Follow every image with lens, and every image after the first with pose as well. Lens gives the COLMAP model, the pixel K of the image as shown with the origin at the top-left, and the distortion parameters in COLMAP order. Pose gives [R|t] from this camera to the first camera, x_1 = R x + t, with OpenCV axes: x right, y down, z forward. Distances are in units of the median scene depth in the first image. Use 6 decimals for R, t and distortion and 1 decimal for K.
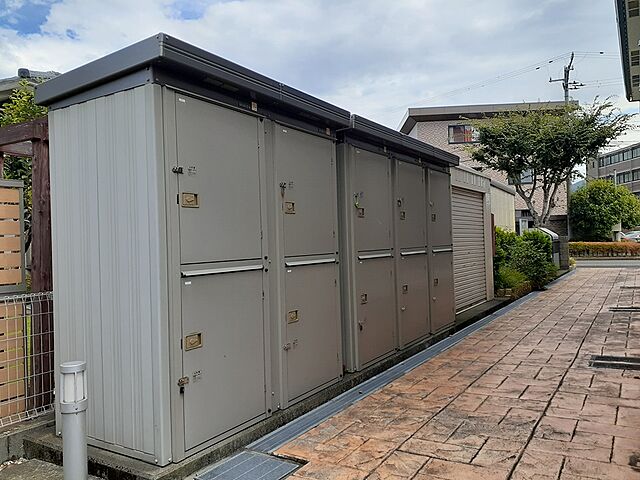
lens RADIAL K [[512.7, 0, 319.8], [0, 512.7, 240.8], [0, 0, 1]] dist [-0.005587, -0.002094]
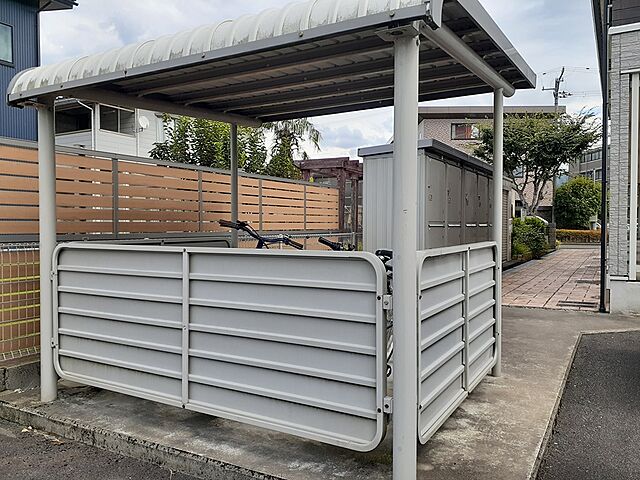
lens RADIAL K [[512.7, 0, 320.6], [0, 512.7, 239.2], [0, 0, 1]] dist [-0.005587, -0.002094]
pose [[0.998845, 0.031234, 0.036507, -0.091582], [-0.032304, 0.999054, 0.029099, 0.007993], [-0.035563, -0.030245, 0.998910, -0.160700]]
